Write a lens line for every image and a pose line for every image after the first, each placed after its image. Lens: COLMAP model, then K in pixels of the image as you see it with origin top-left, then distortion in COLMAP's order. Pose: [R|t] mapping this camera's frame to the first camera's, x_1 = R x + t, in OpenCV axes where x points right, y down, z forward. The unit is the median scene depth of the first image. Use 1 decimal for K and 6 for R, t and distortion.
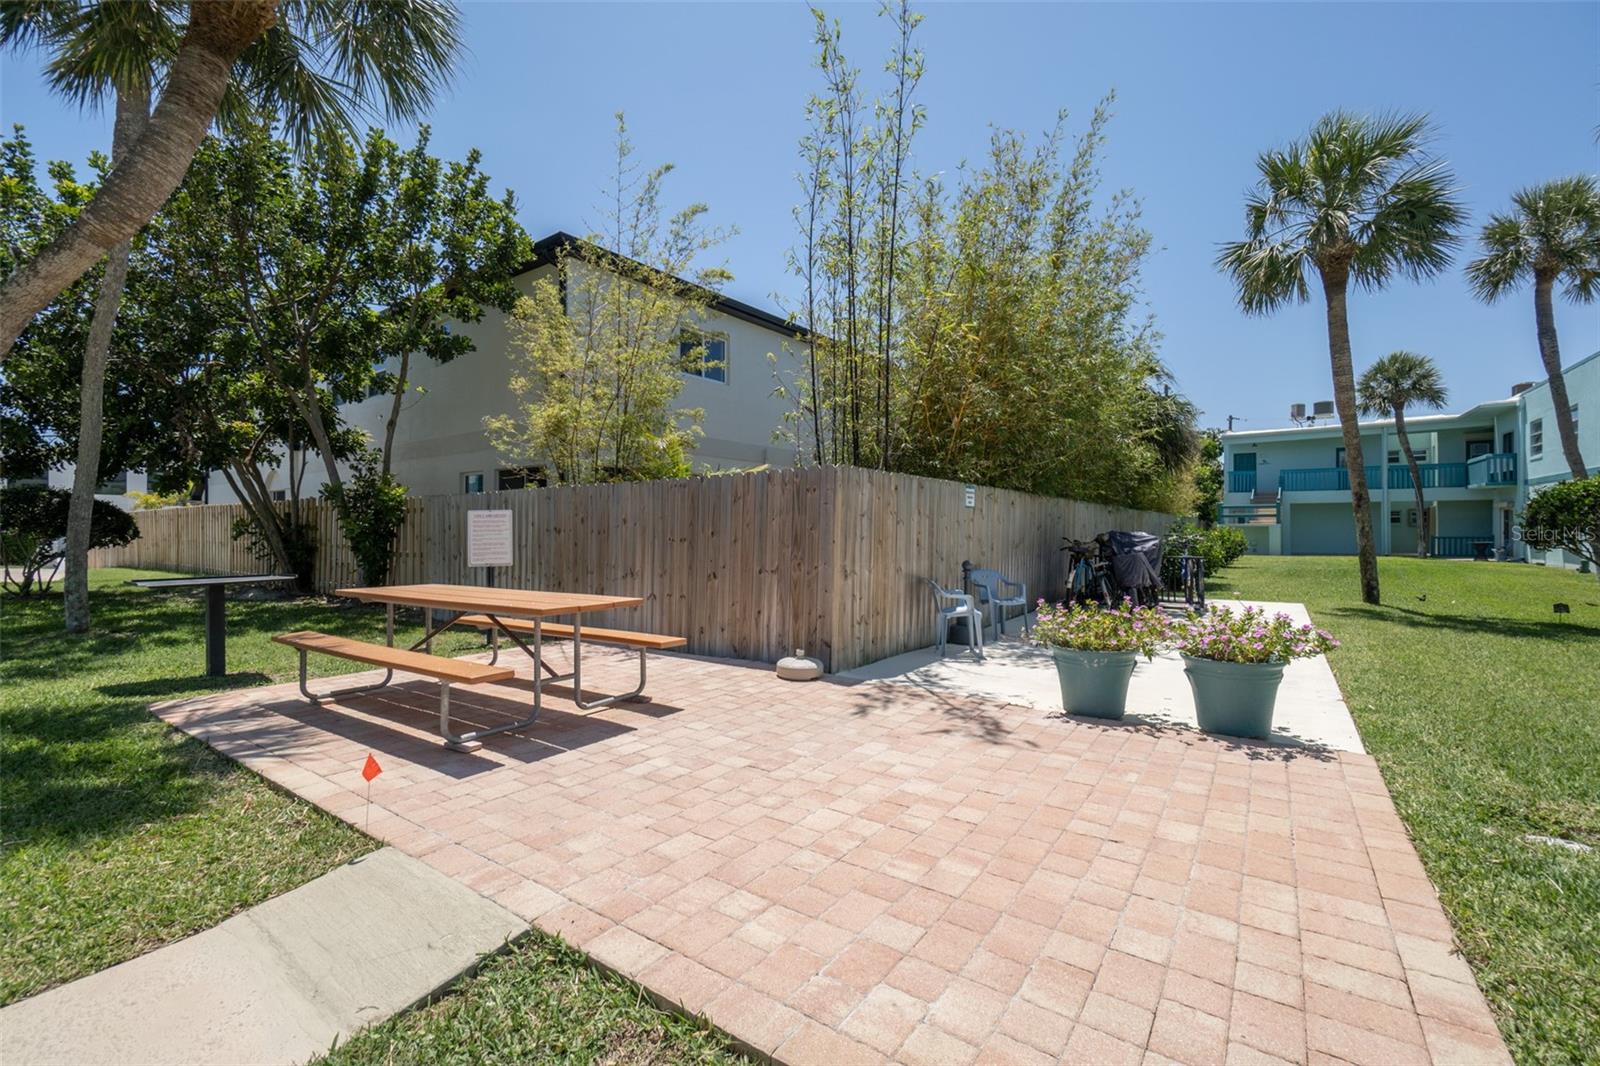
lens RADIAL K [[674.9, 0, 800.0], [0, 674.9, 533.0], [0, 0, 1]] dist [0.002192, 0.000448]
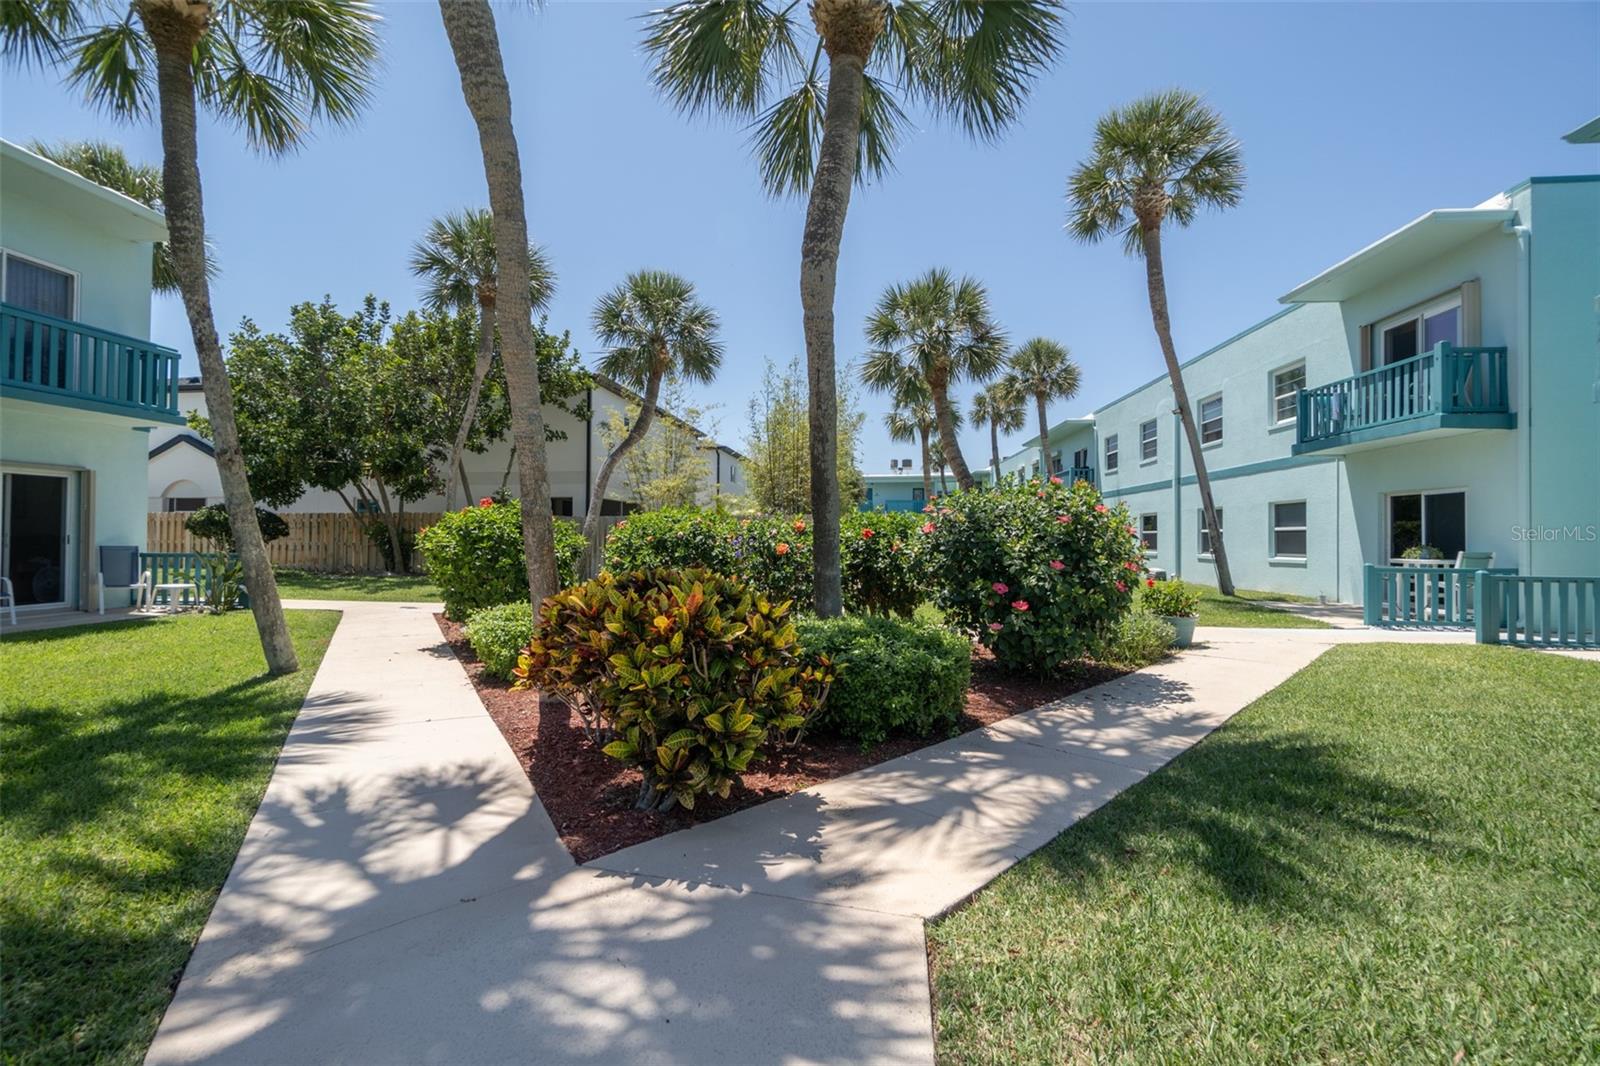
lens RADIAL K [[674.9, 0, 800.0], [0, 674.9, 533.0], [0, 0, 1]] dist [0.002192, 0.000448]
pose [[0.866351, 0.002073, 0.499431, -0.516246], [0.000740, 0.999985, -0.005435, -0.013258], [-0.499435, 0.005078, 0.866336, -0.556030]]
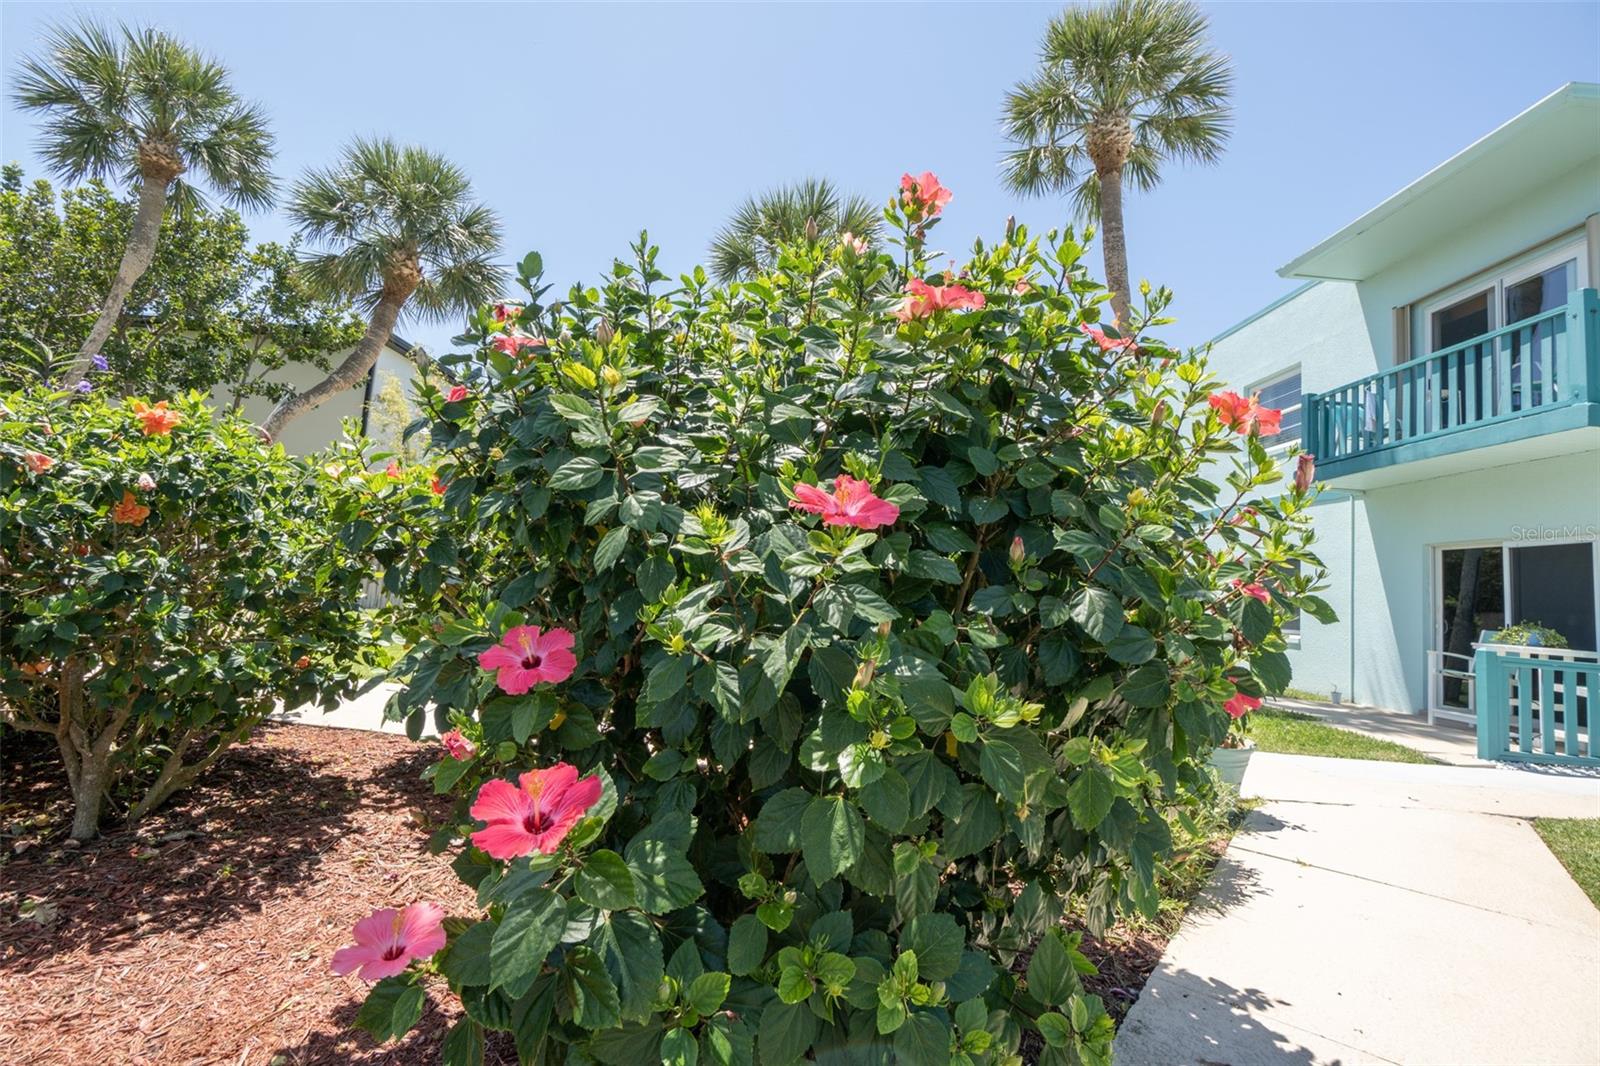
lens RADIAL K [[674.9, 0, 800.0], [0, 674.9, 533.0], [0, 0, 1]] dist [0.002192, 0.000448]
pose [[0.803315, 0.107158, 0.585834, -0.268302], [-0.067664, 0.993732, -0.088987, 0.006561], [-0.591697, 0.031845, 0.805531, -0.364376]]
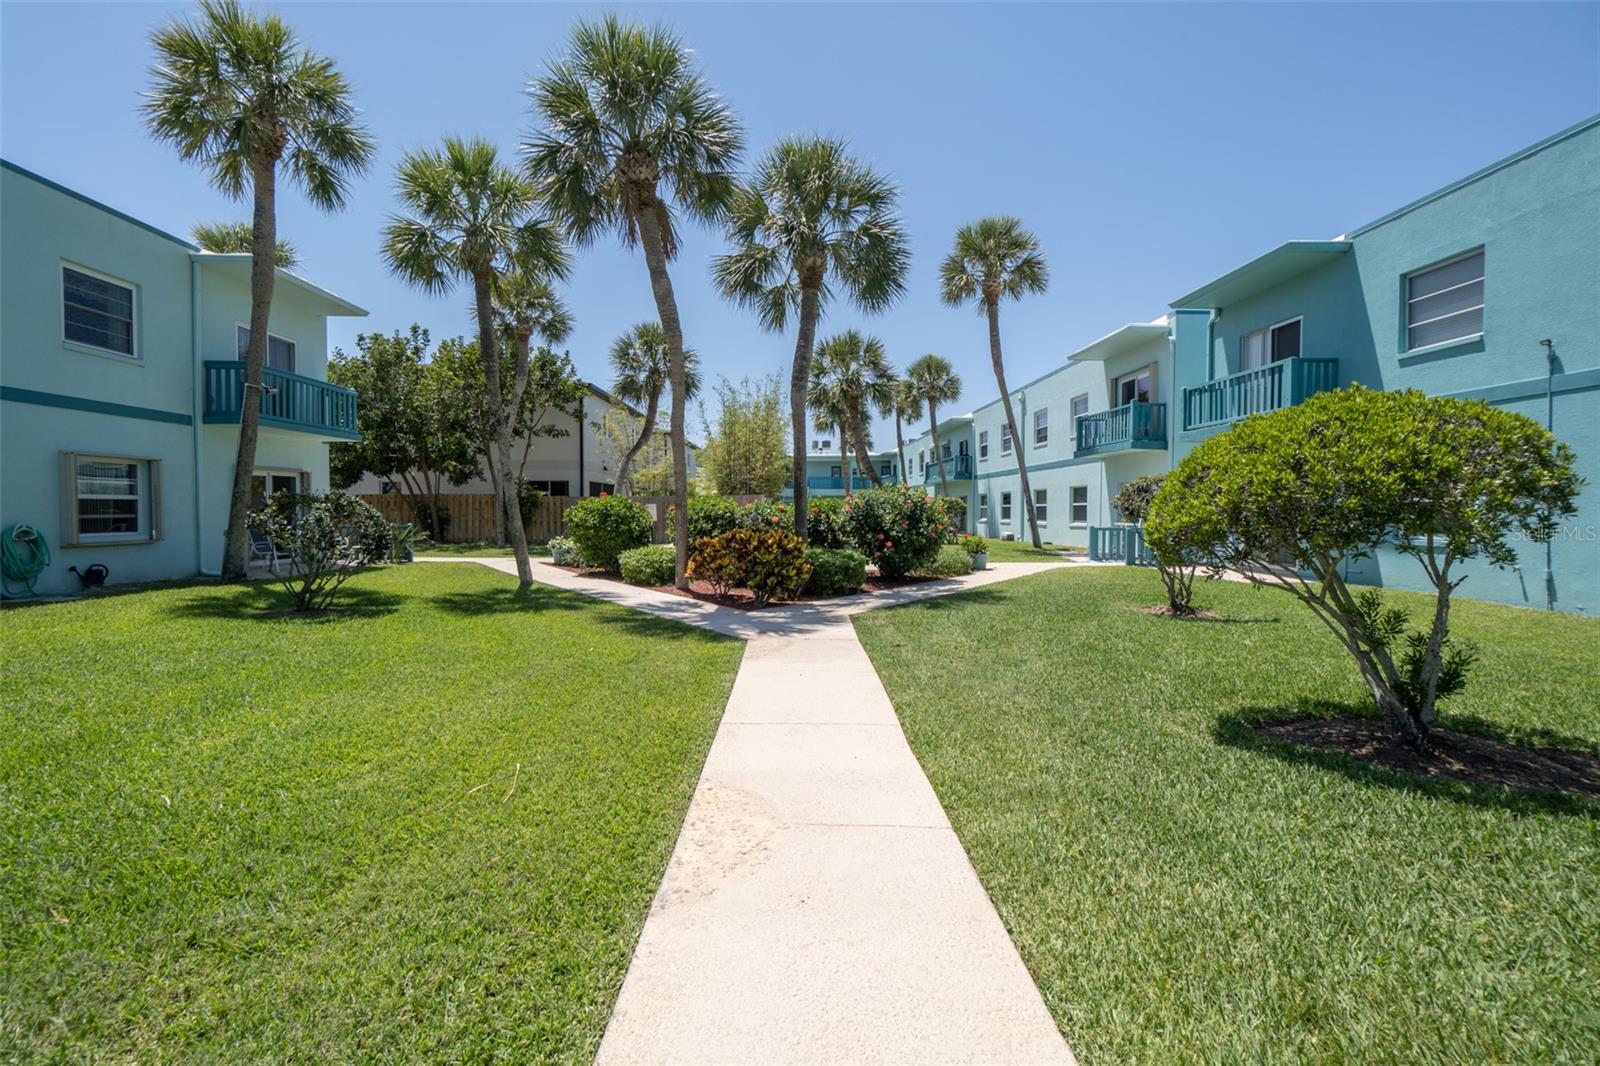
lens RADIAL K [[674.9, 0, 800.0], [0, 674.9, 533.0], [0, 0, 1]] dist [0.002192, 0.000448]
pose [[0.798851, -0.027464, 0.600902, -0.781786], [0.006497, 0.999293, 0.037035, -0.019526], [-0.601494, -0.025682, 0.798465, -0.858185]]
